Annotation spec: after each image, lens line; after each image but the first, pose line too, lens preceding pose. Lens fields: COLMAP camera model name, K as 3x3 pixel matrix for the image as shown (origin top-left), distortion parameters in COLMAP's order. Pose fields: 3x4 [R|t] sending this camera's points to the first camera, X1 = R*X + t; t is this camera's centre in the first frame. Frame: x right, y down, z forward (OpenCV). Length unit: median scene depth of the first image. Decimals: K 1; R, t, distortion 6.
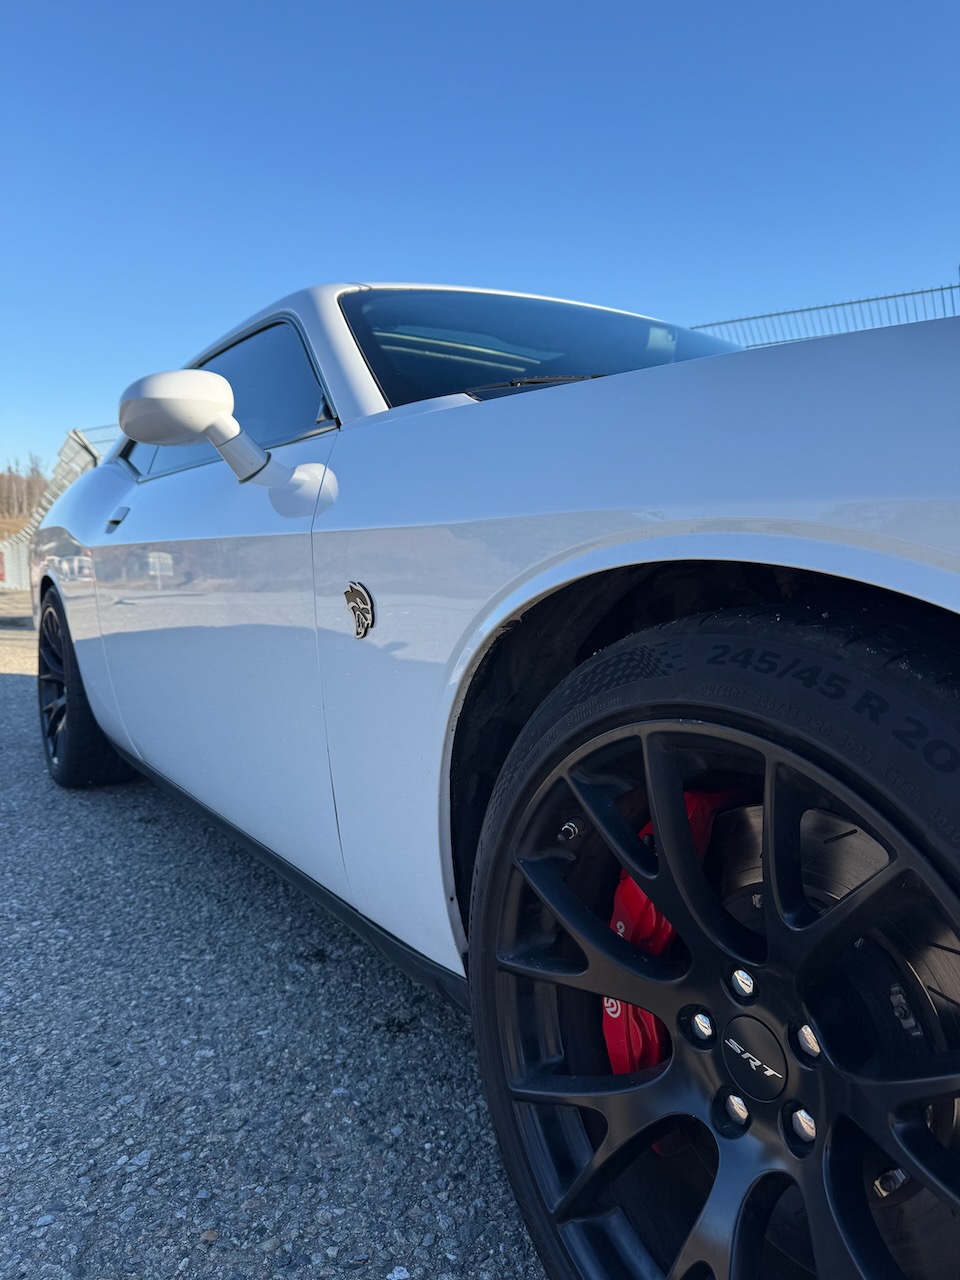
lens RADIAL K [[905.9, 0, 477.6], [0, 905.9, 658.6], [0, 0, 1]] dist [0.042033, -0.052051]
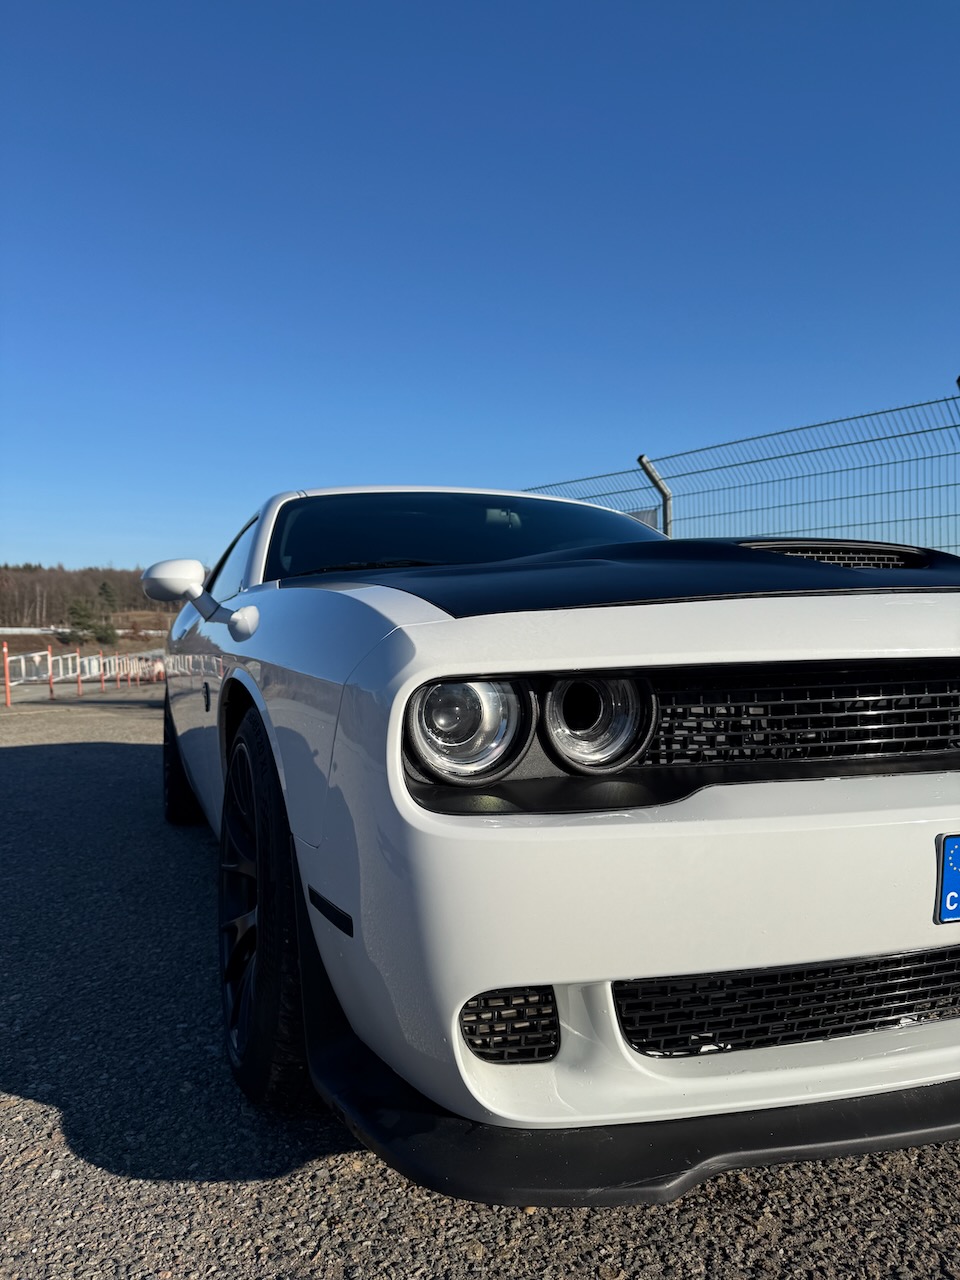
lens RADIAL K [[905.9, 0, 477.6], [0, 905.9, 658.6], [0, 0, 1]] dist [0.042033, -0.052051]
pose [[0.976705, -0.016887, -0.213920, 0.646684], [-0.002686, 0.995859, -0.090875, 0.030984], [0.214568, 0.089332, 0.972615, -0.582806]]
